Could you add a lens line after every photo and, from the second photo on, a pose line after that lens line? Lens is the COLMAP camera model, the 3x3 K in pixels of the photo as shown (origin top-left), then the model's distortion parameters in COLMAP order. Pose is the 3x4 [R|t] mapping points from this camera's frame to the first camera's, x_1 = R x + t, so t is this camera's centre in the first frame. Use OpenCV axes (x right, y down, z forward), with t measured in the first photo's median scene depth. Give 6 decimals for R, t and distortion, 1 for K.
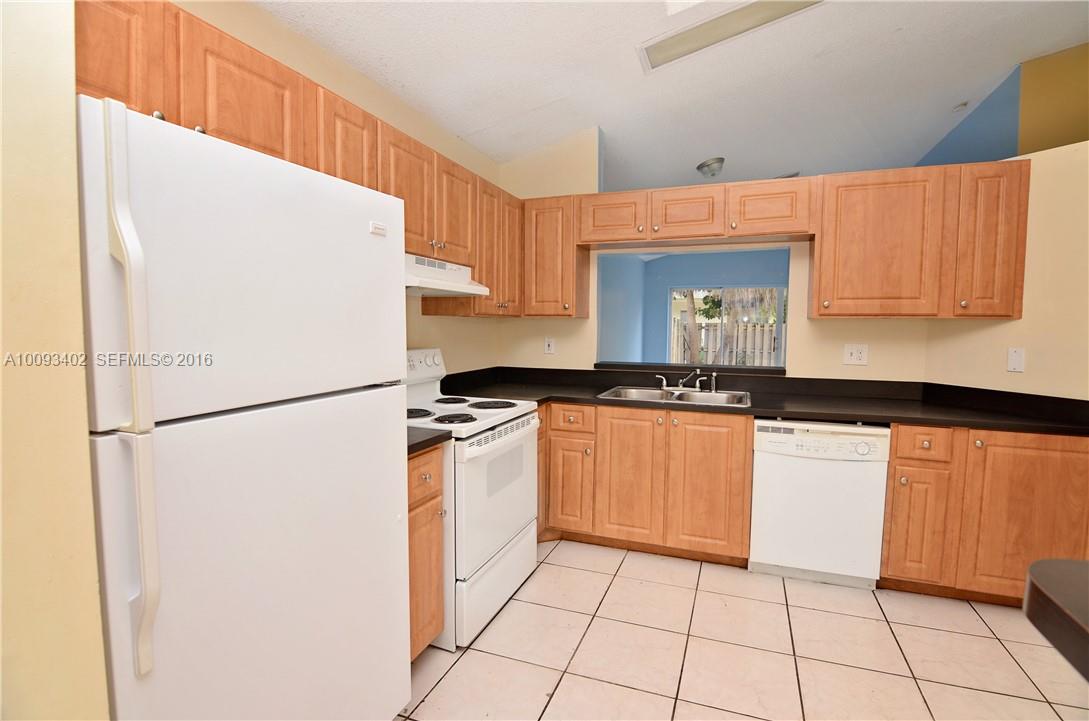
lens RADIAL K [[524.8, 0, 548.2], [0, 524.8, 359.2], [0, 0, 1]] dist [-0.001696, -0.000991]
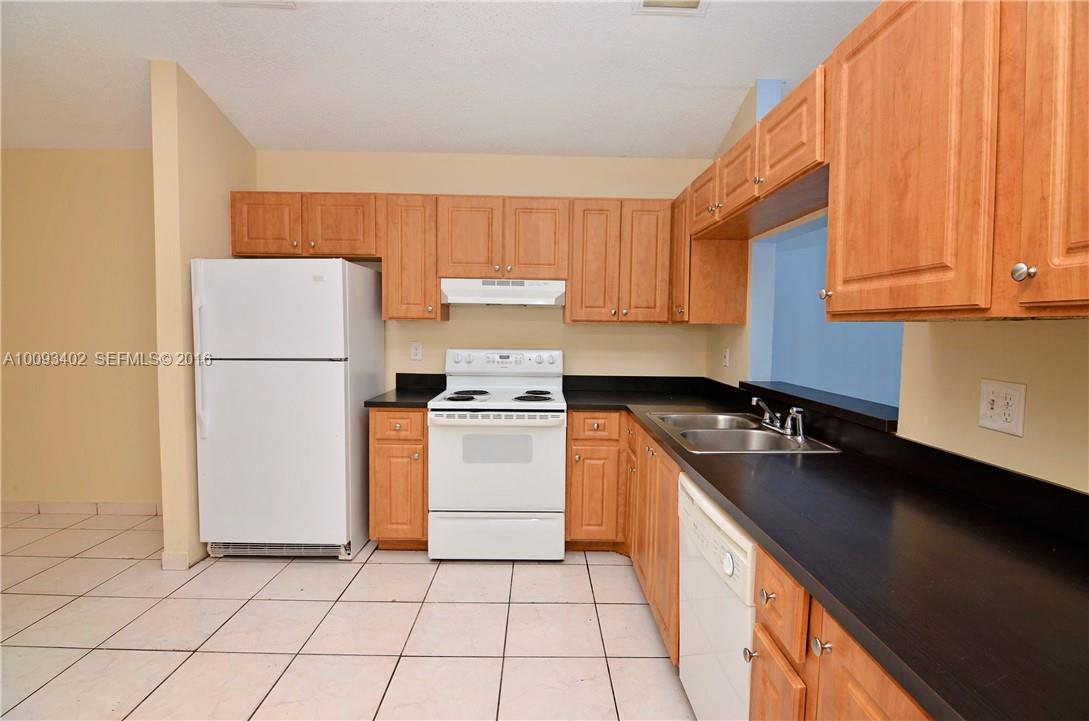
lens RADIAL K [[524.8, 0, 546.2], [0, 524.8, 353.3], [0, 0, 1]] dist [-0.001696, -0.000991]
pose [[0.357760, 0.045582, -0.932701, 0.948590], [-0.071536, 0.997211, 0.021296, -0.038789], [0.931070, 0.059103, 0.360022, 0.576117]]
